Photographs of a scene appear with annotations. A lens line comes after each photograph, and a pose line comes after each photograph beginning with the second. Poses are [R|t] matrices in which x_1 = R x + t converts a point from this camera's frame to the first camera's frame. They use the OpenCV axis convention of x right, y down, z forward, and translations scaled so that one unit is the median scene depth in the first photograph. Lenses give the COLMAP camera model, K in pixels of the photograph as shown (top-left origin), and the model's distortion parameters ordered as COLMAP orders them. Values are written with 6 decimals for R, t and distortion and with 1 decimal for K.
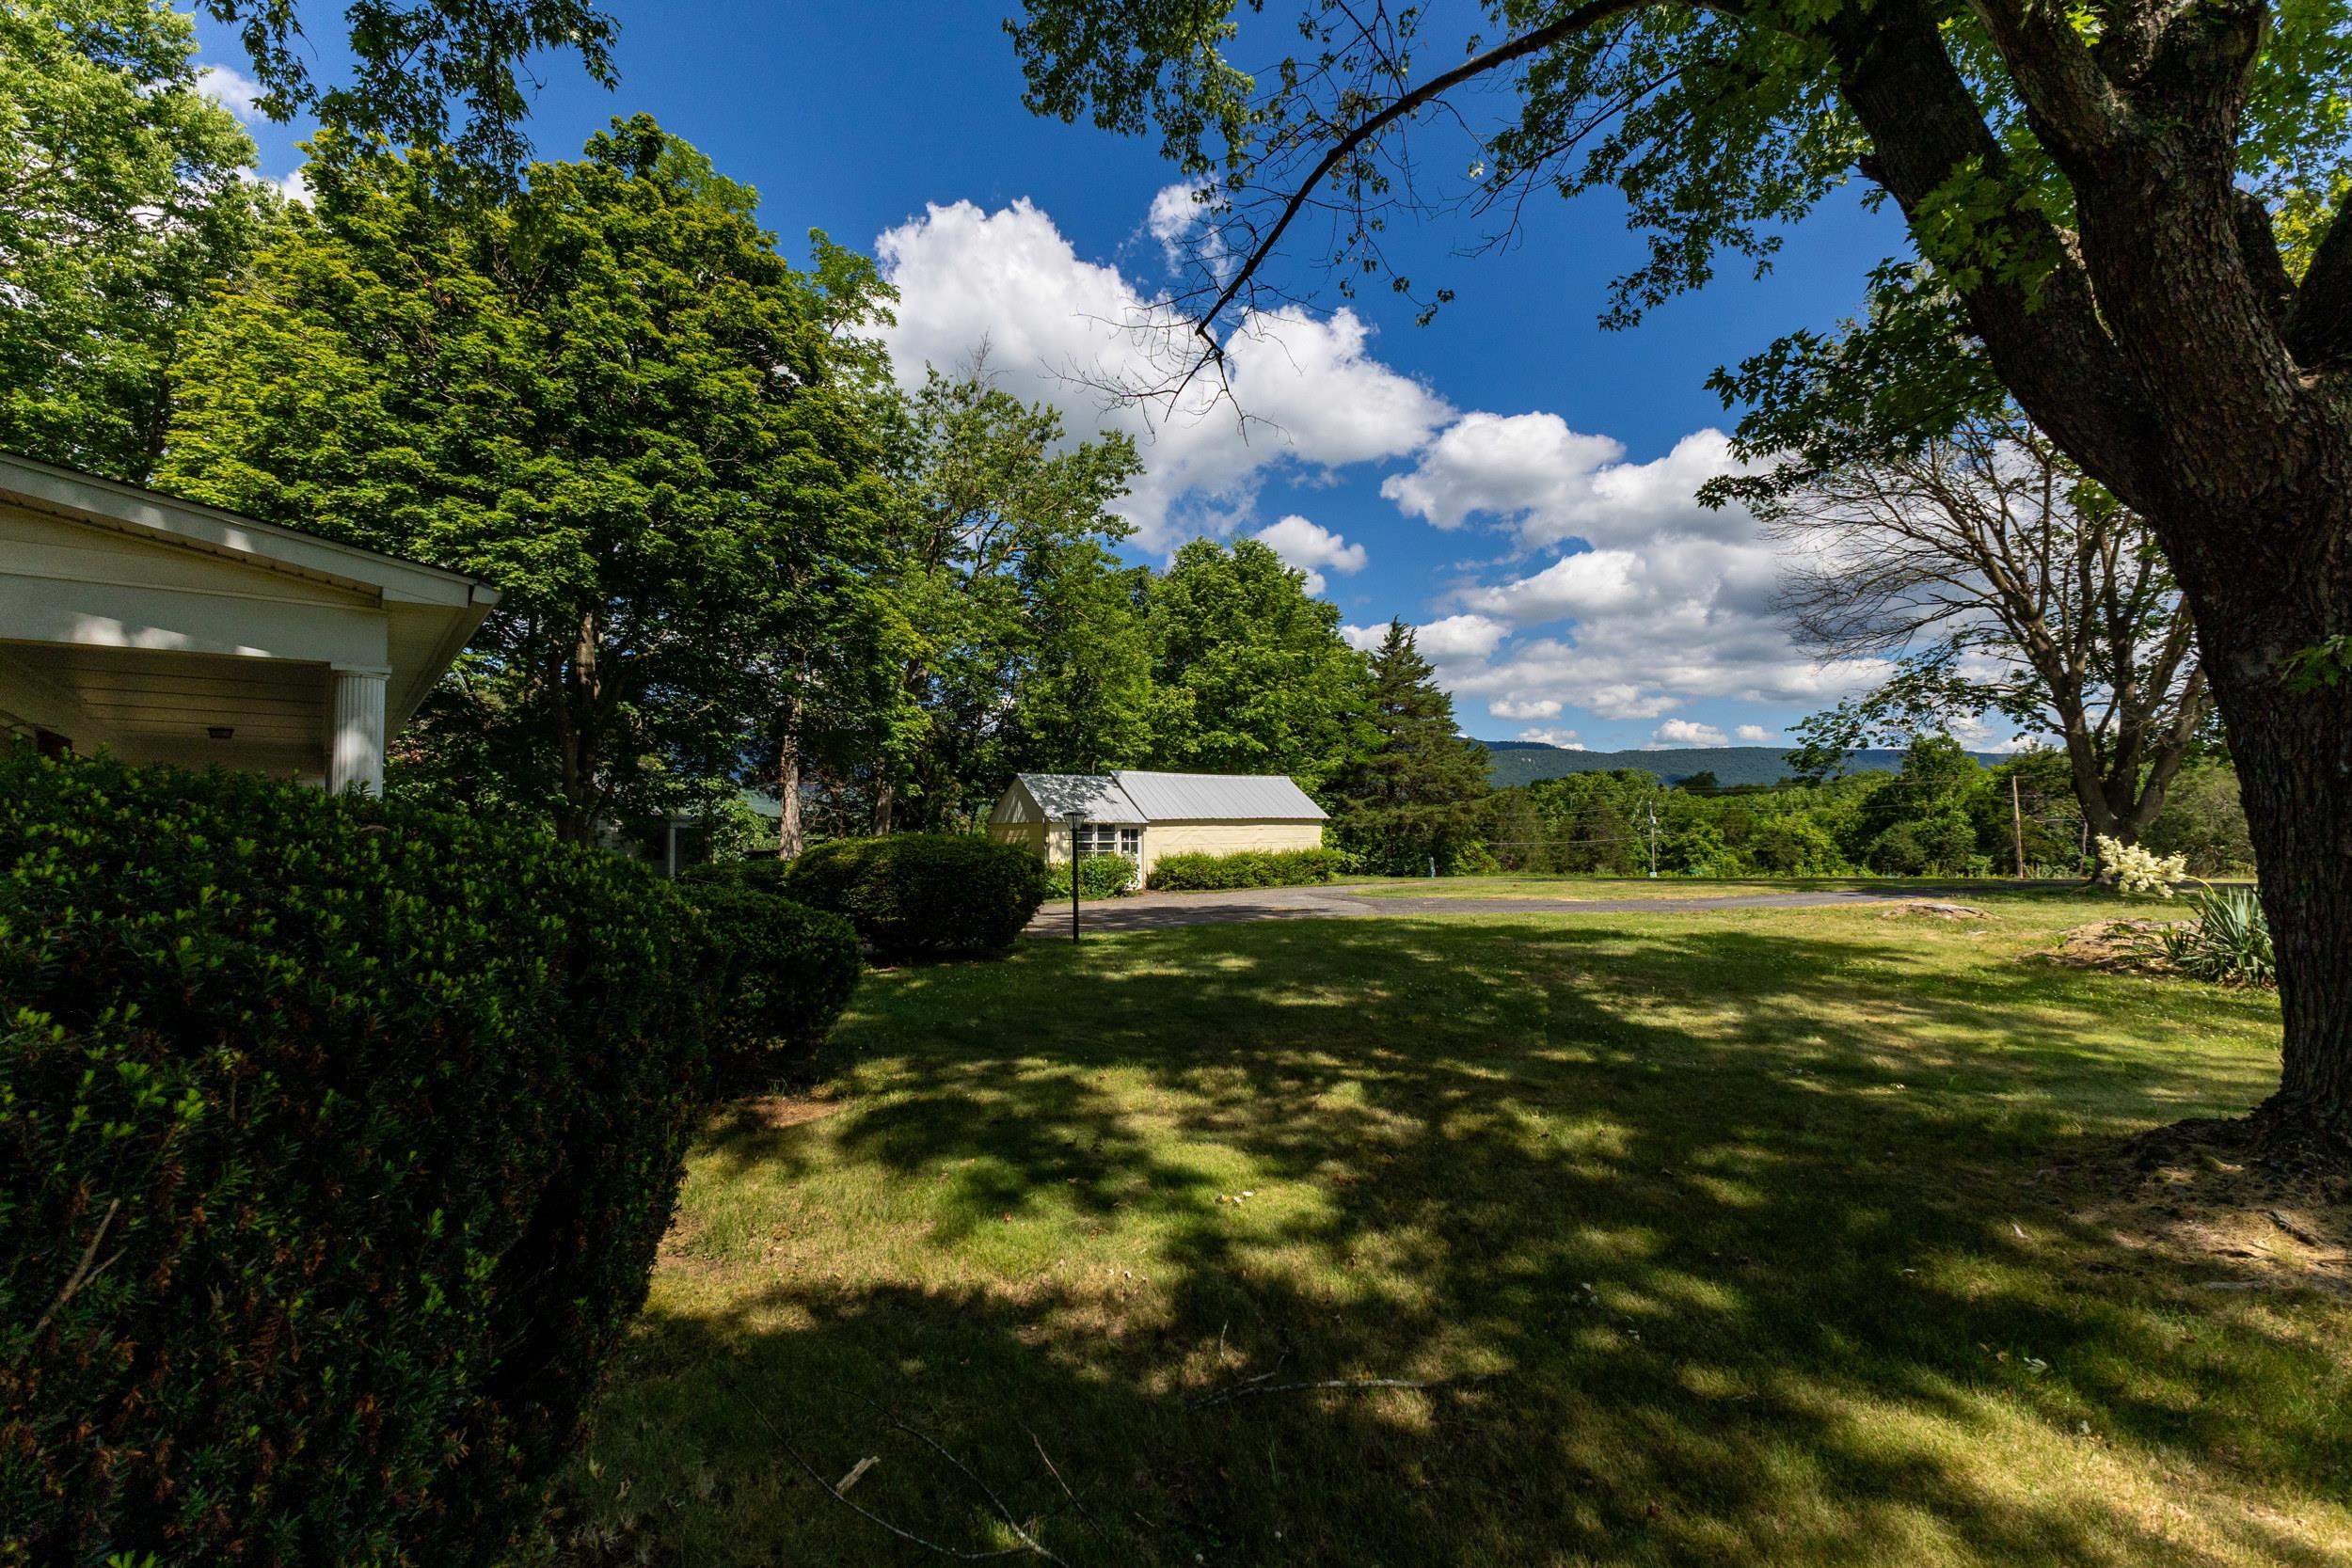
lens RADIAL K [[1009.7, 0, 1176.0], [0, 1009.7, 784.0], [0, 0, 1]] dist [0.008021, -0.000197]
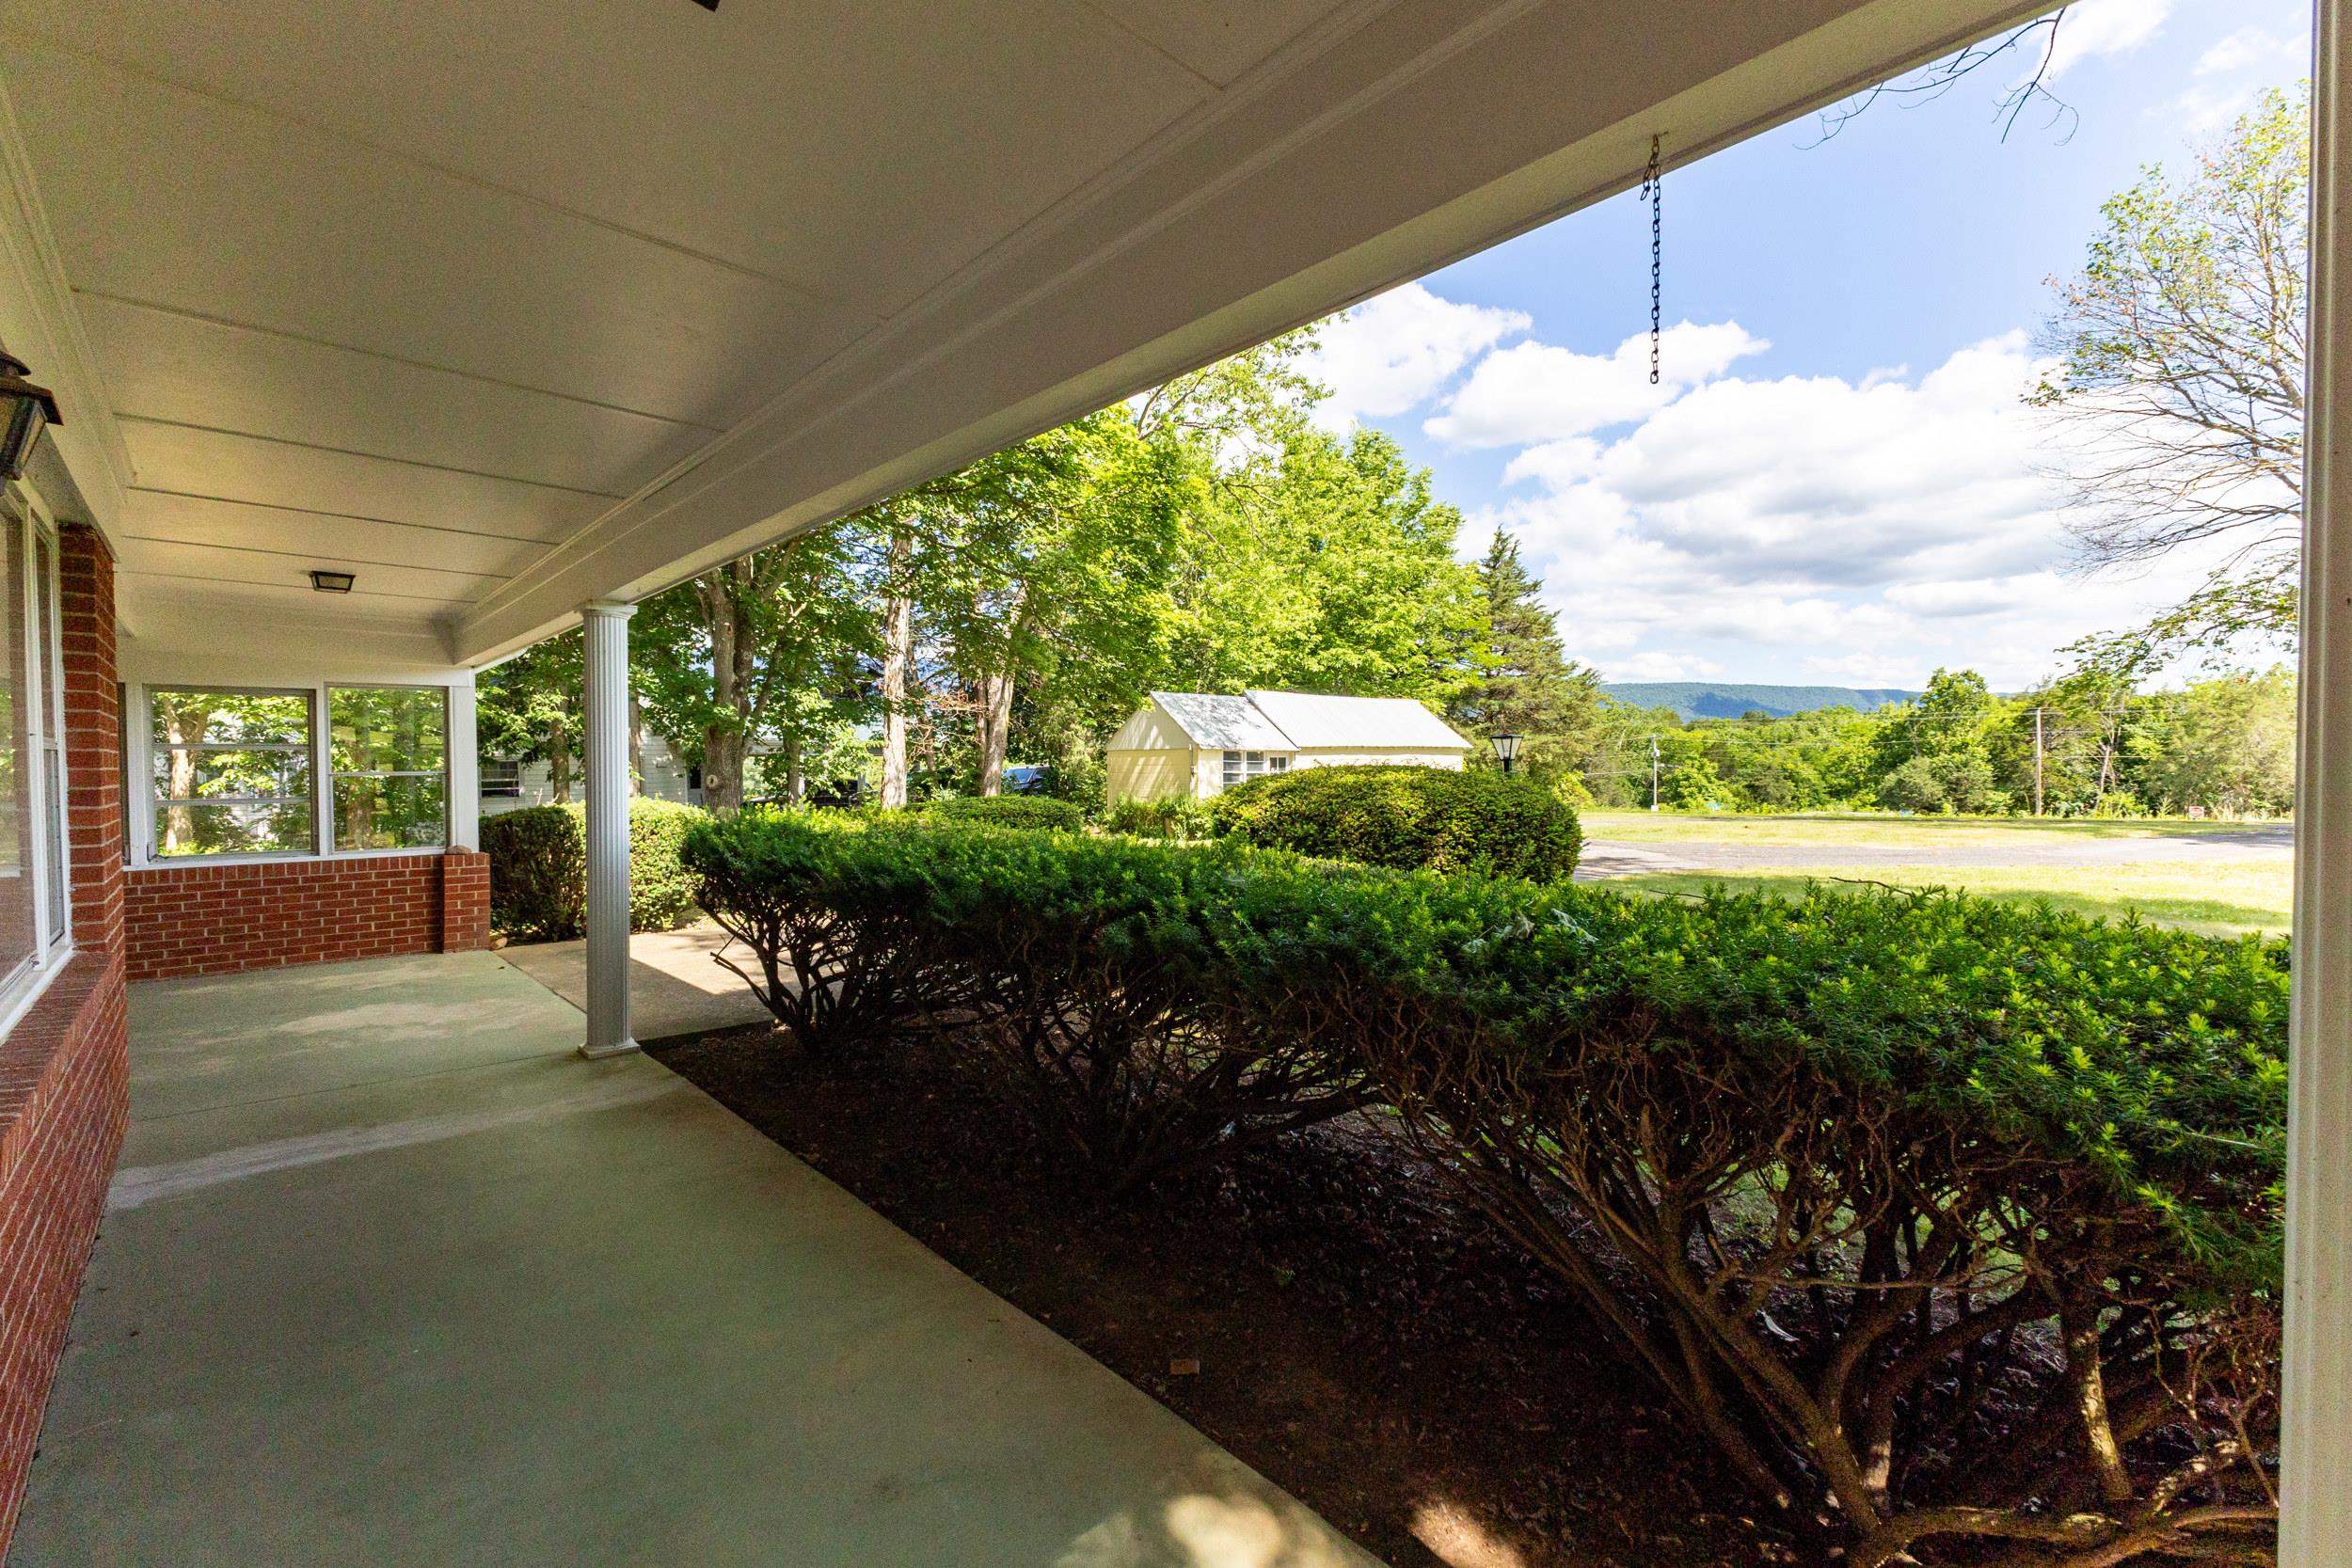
lens RADIAL K [[1014.8, 0, 1168.8], [0, 1014.8, 787.5], [0, 0, 1]] dist [0.008521, -0.000511]
pose [[0.999492, 0.008481, 0.030733, -0.103625], [-0.010723, 0.997234, 0.073548, 0.004235], [-0.030024, -0.073840, 0.996818, 0.084272]]
